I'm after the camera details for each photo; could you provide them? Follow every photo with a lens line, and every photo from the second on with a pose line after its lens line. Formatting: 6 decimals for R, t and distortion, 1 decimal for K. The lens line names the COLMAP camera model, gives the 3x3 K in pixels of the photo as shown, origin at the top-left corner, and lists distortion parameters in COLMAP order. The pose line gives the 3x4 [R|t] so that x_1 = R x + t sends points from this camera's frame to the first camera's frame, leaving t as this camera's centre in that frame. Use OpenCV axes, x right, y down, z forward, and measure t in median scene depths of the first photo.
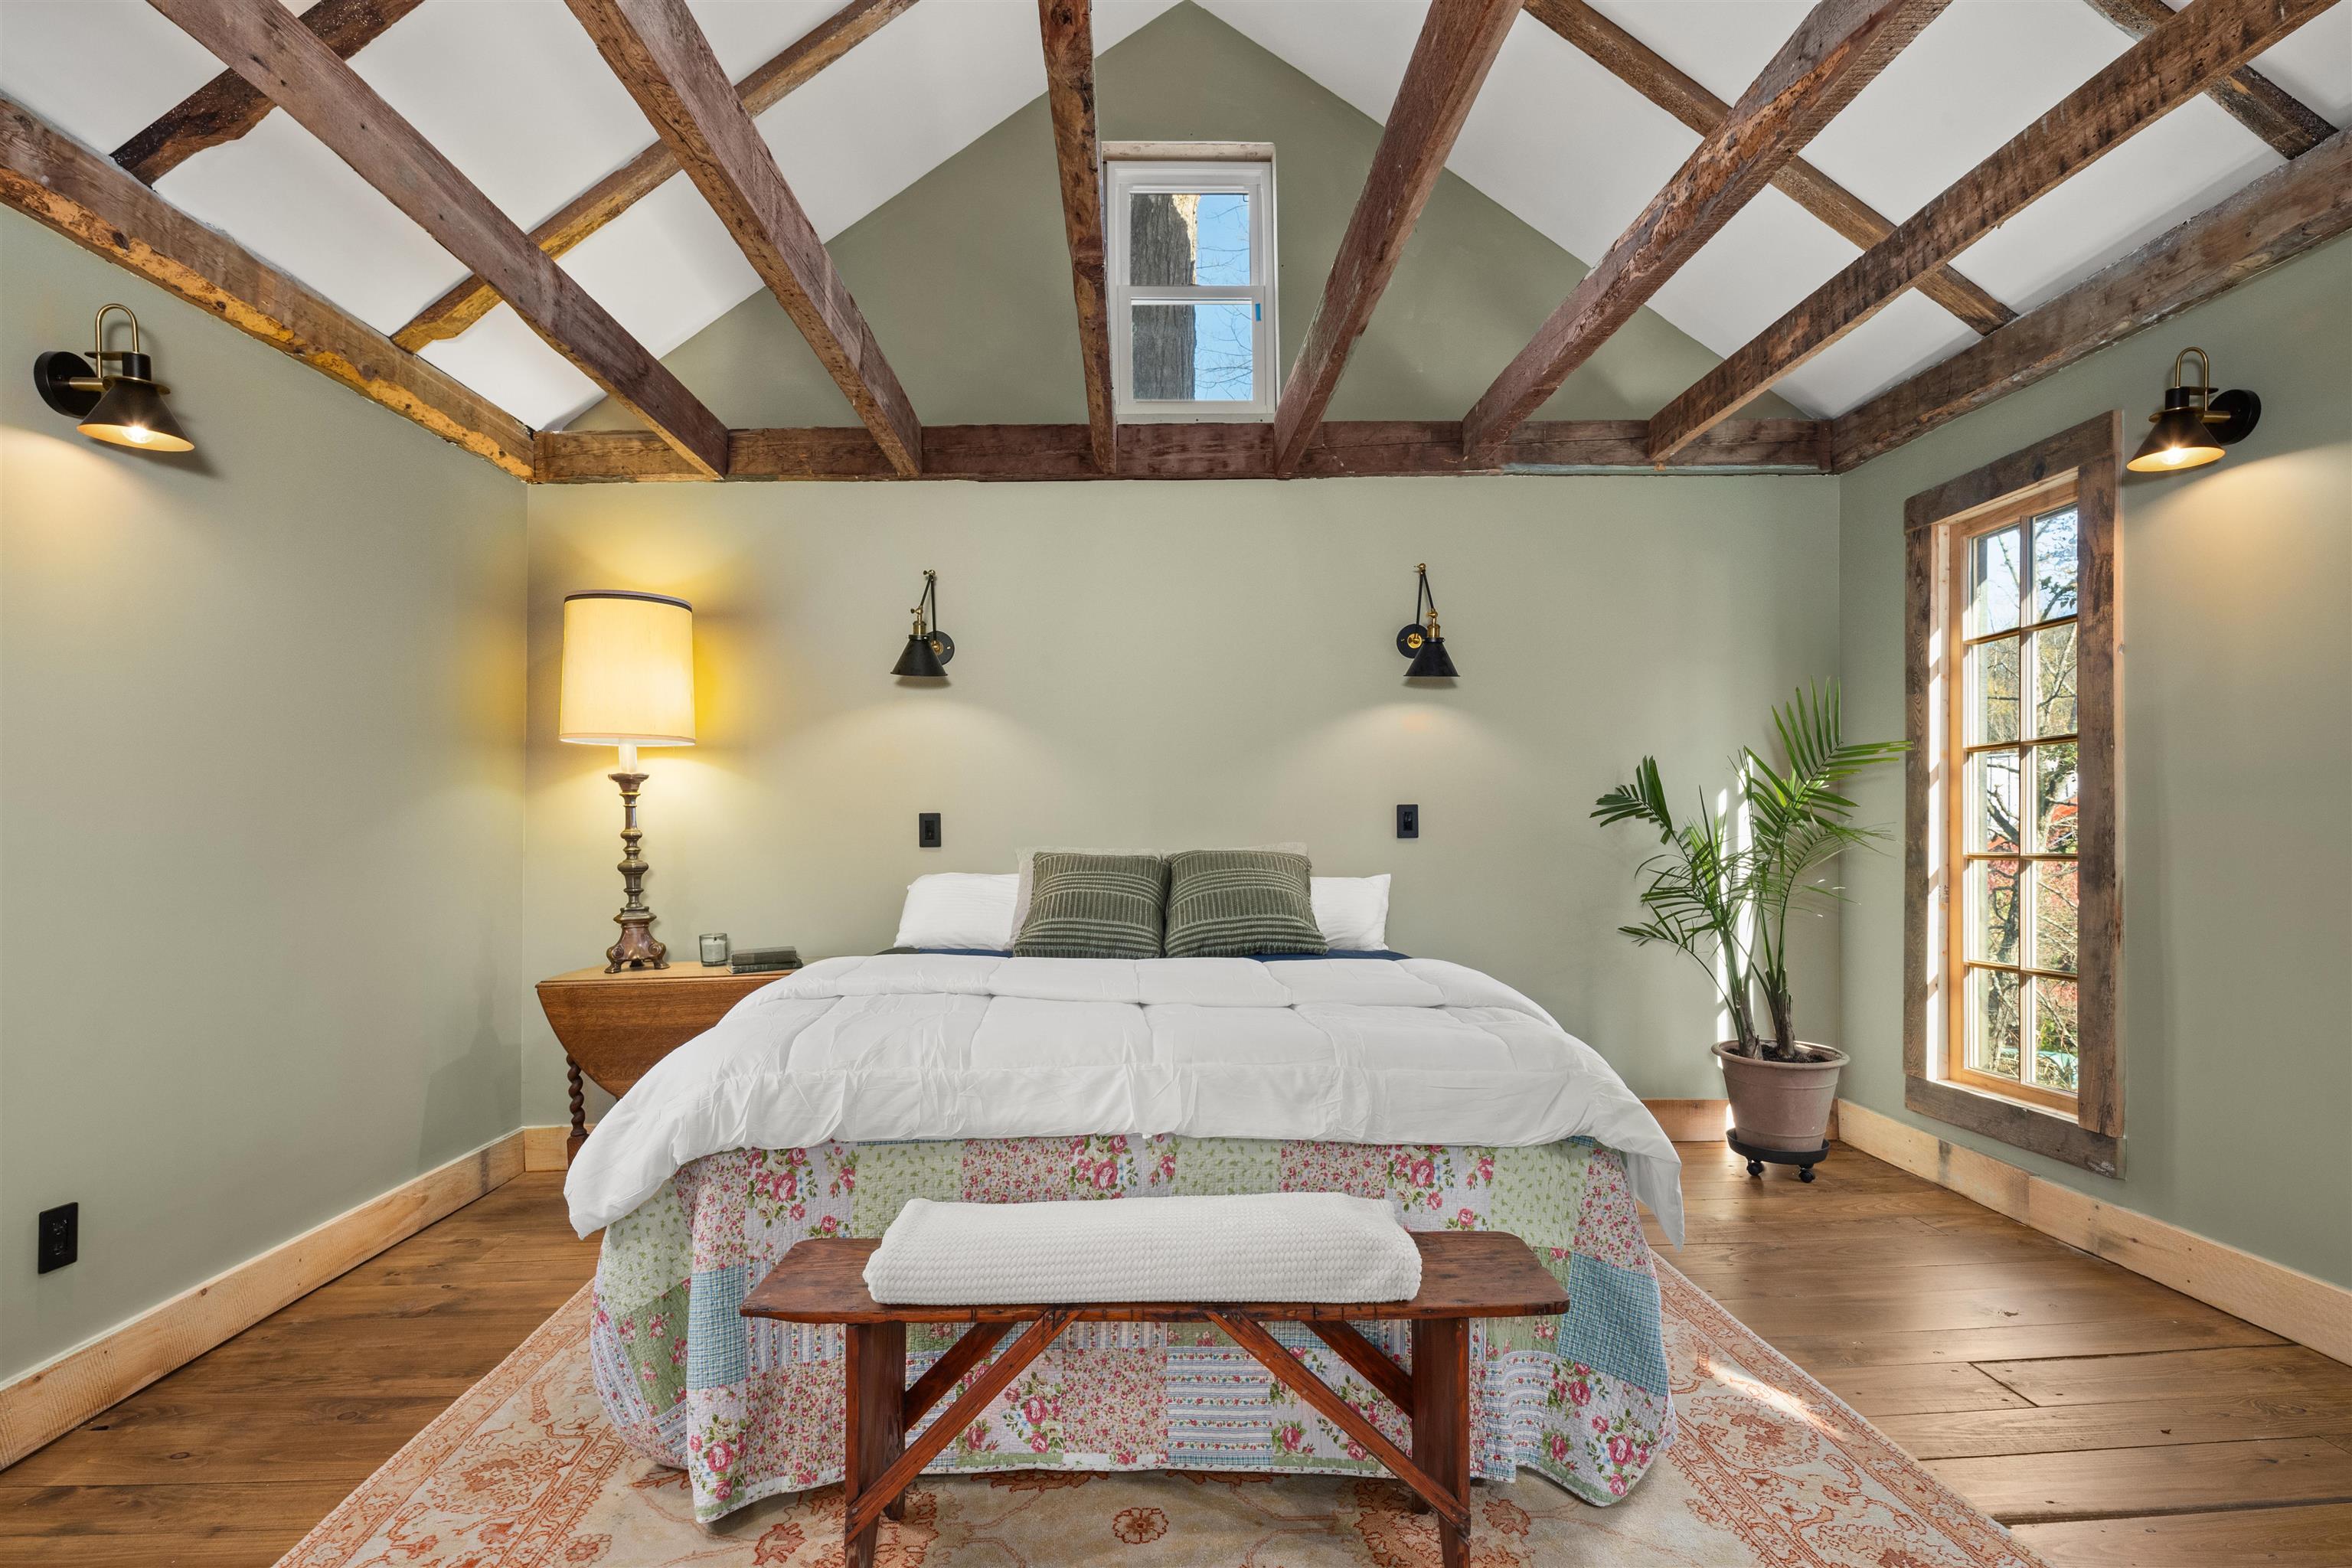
lens RADIAL K [[1141.2, 0, 1178.1], [0, 1141.2, 812.8], [0, 0, 1]] dist [0.000120, -0.005337]
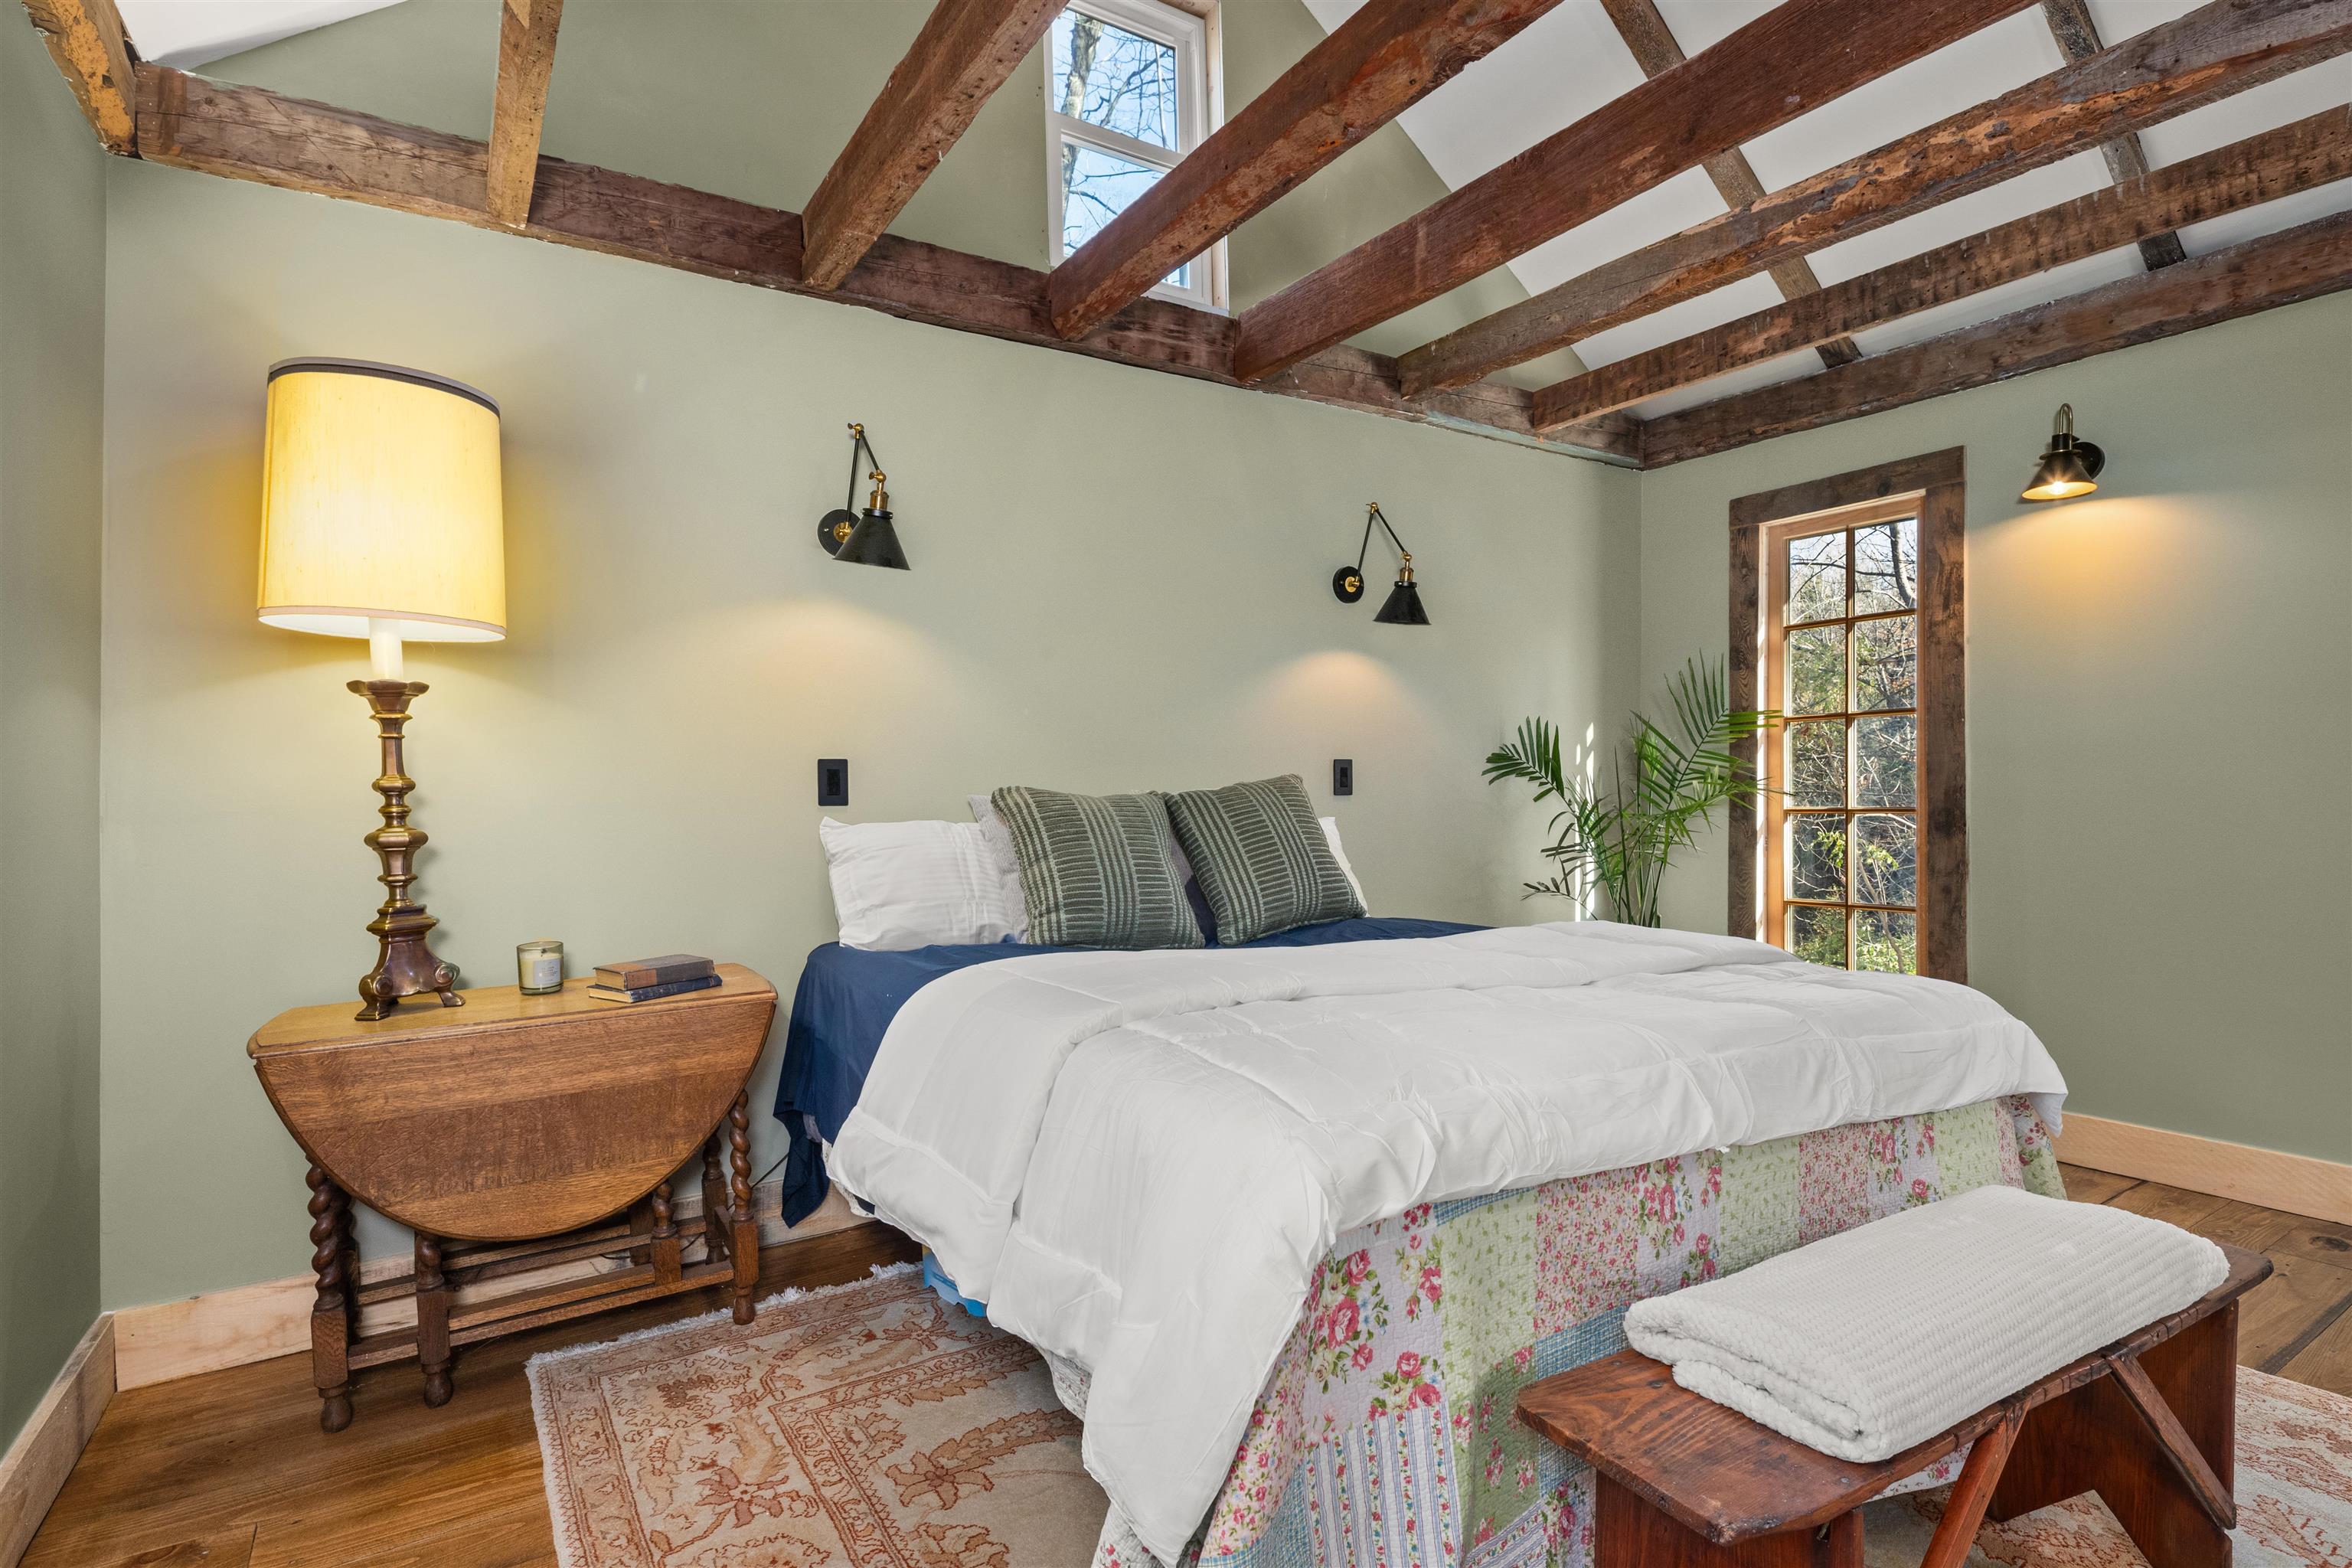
lens RADIAL K [[1159.0, 0, 1175.0], [0, 1159.0, 784.7], [0, 0, 1]] dist [-0.003199, -0.003365]
pose [[0.866073, 0.007215, 0.499865, -0.439344], [-0.009510, 0.999953, 0.002044, 0.014357], [-0.499827, -0.006524, 0.866101, 0.281362]]
